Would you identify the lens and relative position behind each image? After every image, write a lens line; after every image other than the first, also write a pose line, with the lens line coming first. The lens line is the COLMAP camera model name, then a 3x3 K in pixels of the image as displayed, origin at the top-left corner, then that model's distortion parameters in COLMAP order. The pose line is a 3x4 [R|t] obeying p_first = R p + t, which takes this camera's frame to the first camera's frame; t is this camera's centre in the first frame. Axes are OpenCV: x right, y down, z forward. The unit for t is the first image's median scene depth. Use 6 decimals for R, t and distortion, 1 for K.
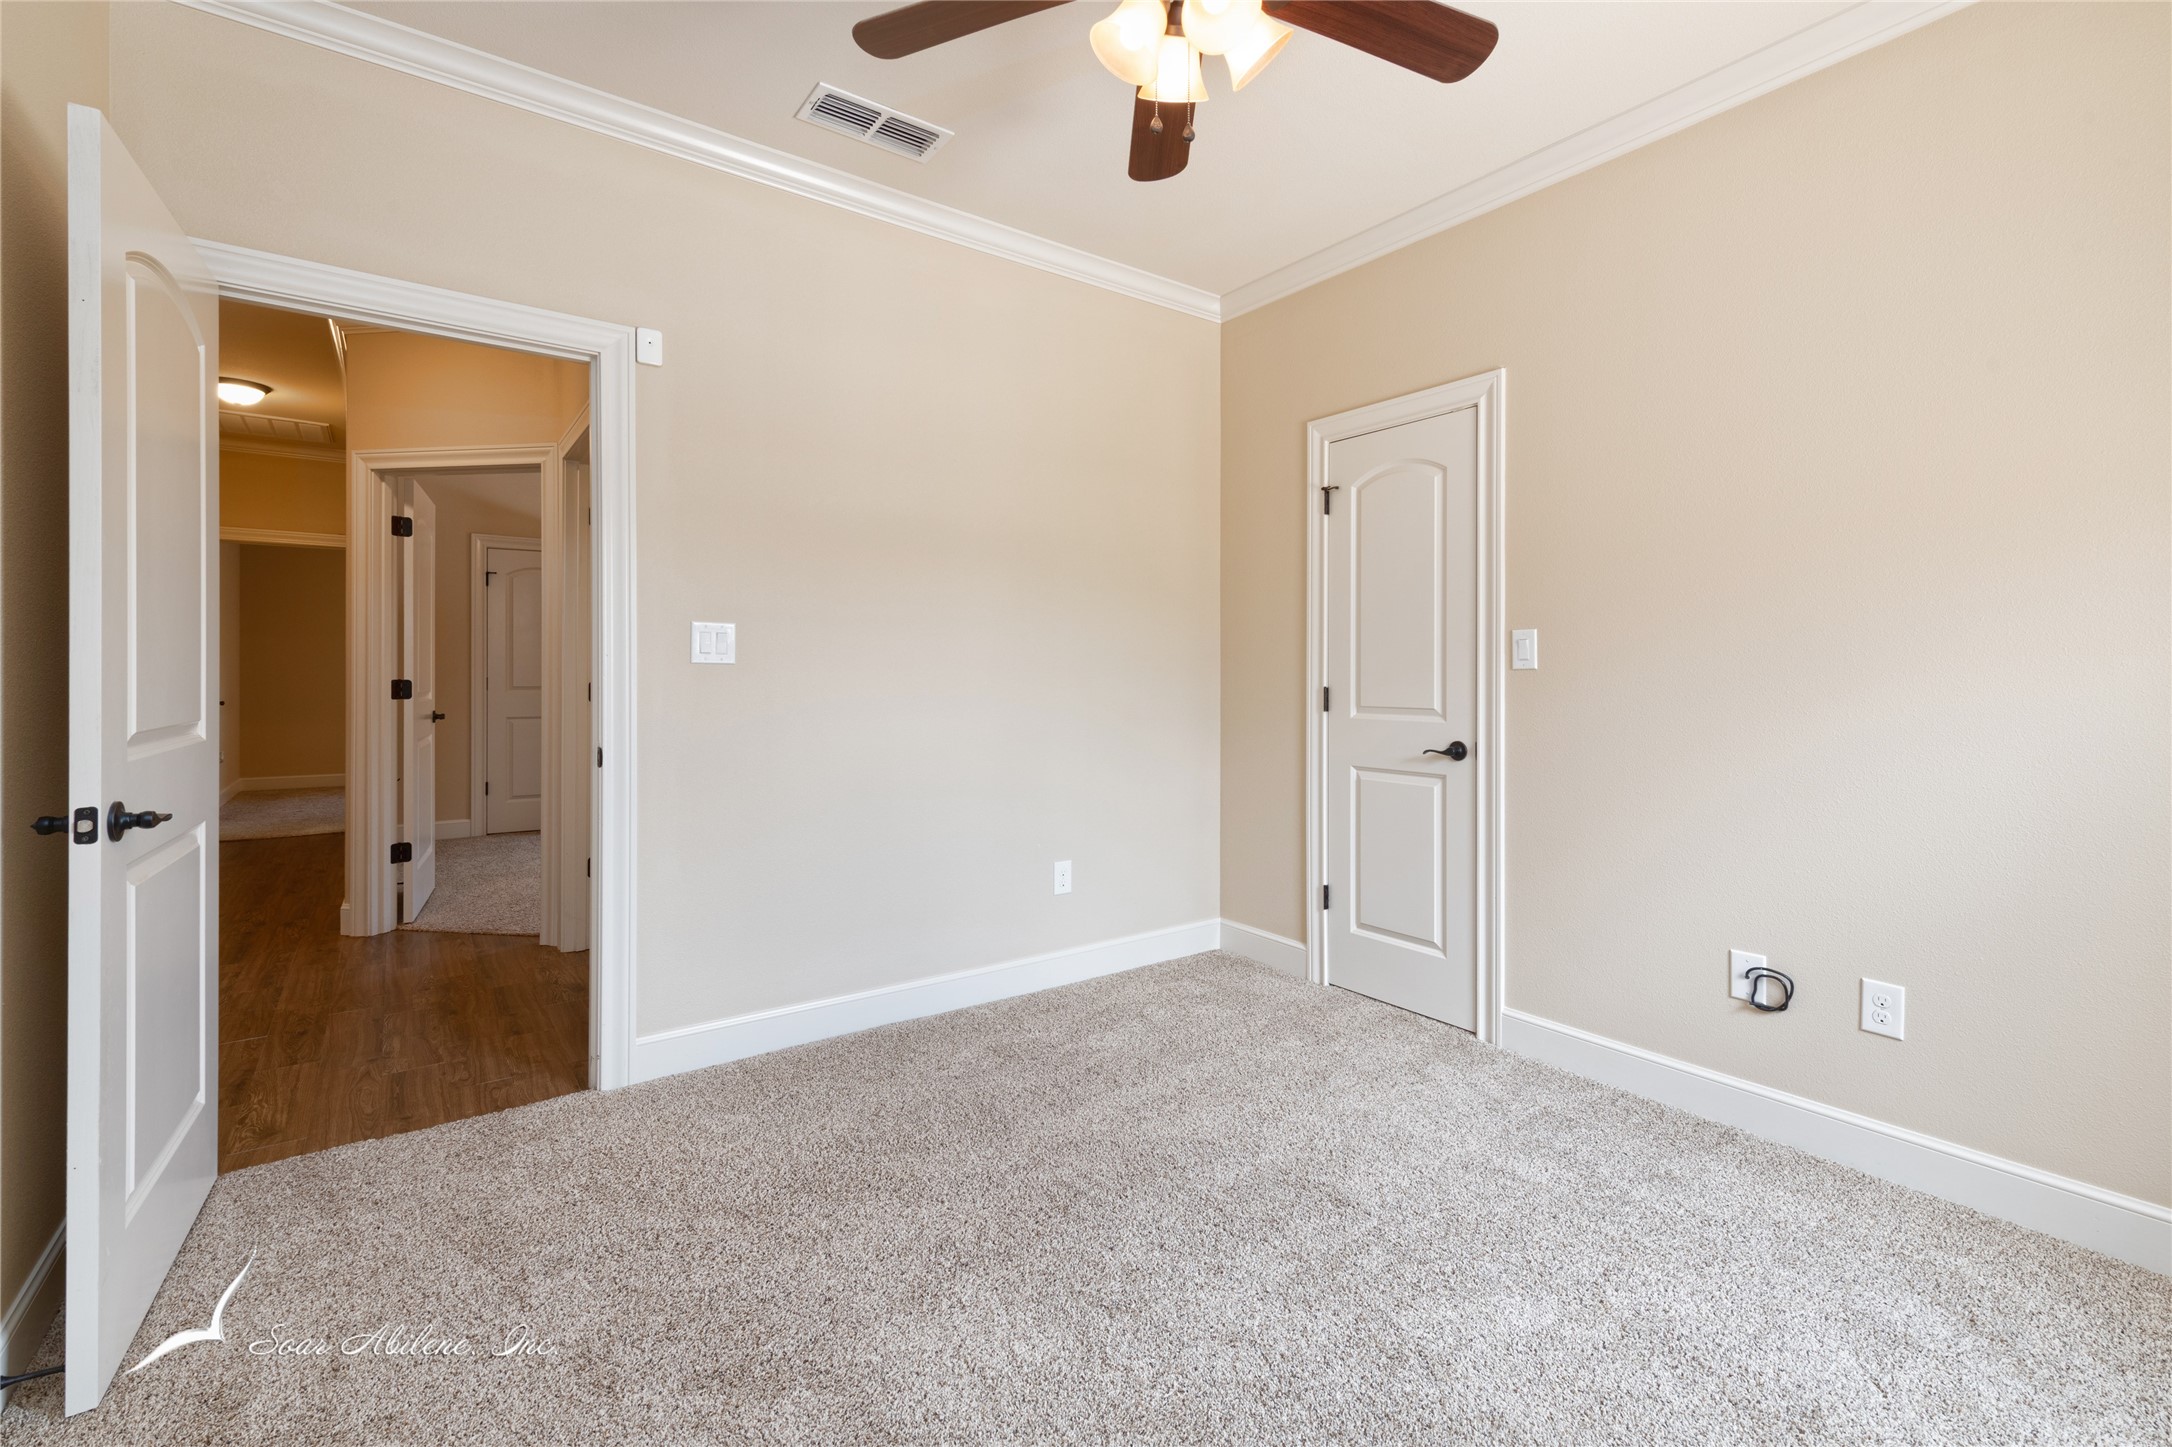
lens RADIAL K [[938.2, 0, 1086.2], [0, 938.2, 686.7], [0, 0, 1]] dist [0.001101, 0.000081]
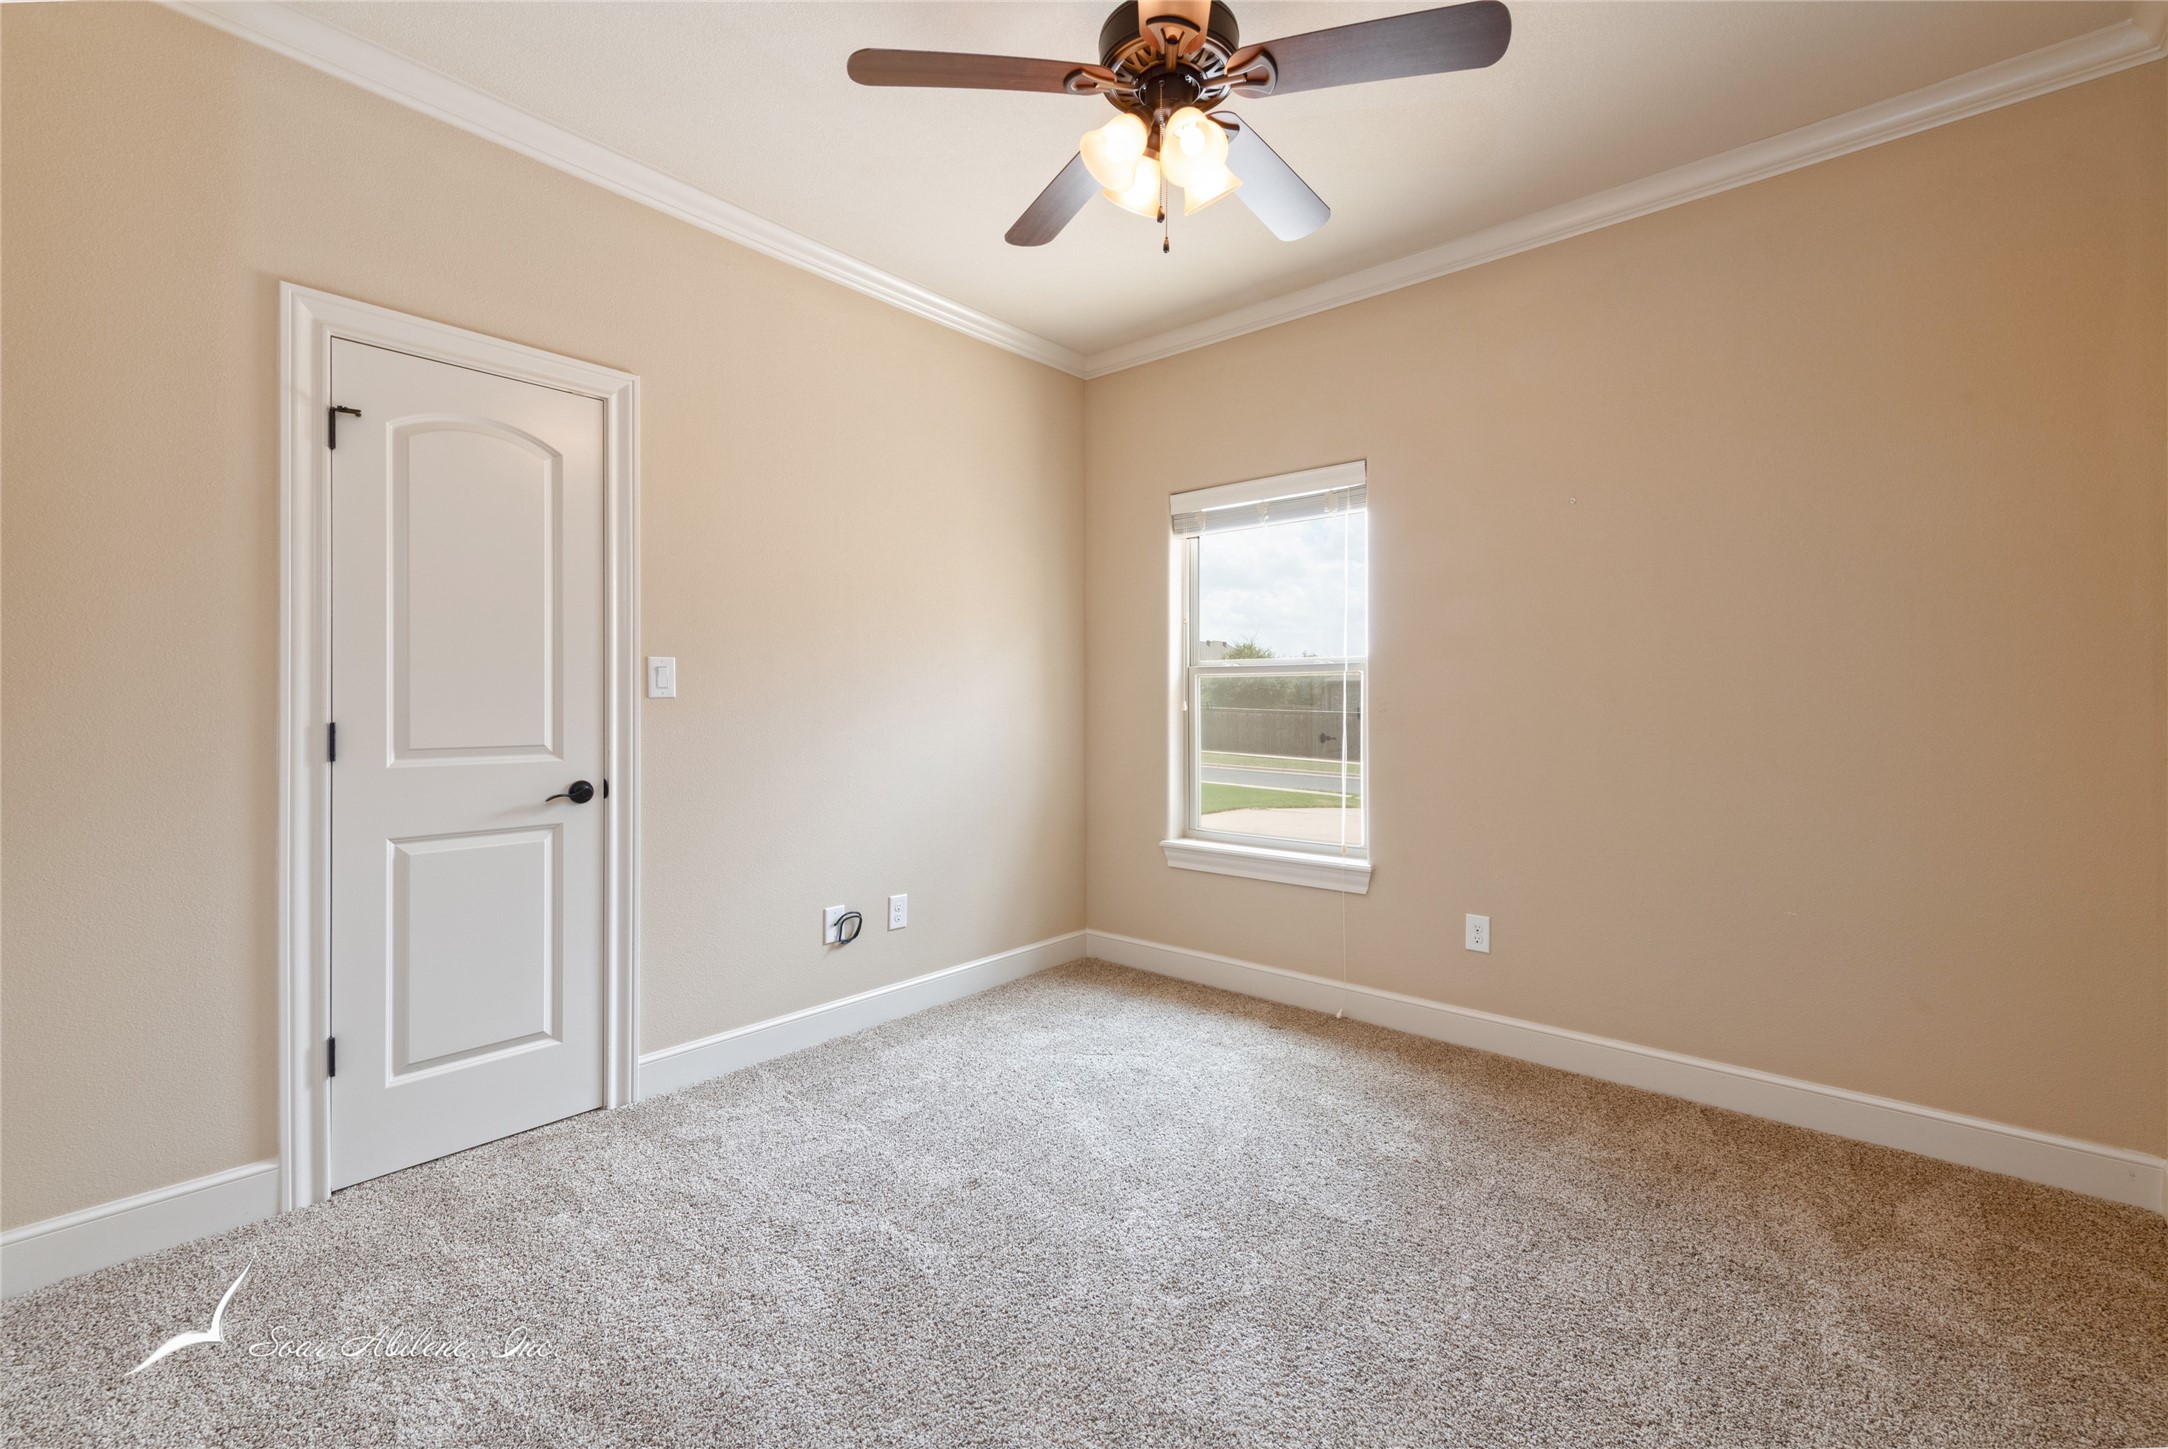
lens RADIAL K [[906.4, 0, 1103.0], [0, 906.4, 723.1], [0, 0, 1]] dist [0.011703, -0.000201]
pose [[-0.234754, -0.018337, 0.971882, -0.534358], [0.015833, 0.999617, 0.022685, -0.006162], [-0.971926, 0.020713, -0.234374, 0.742668]]
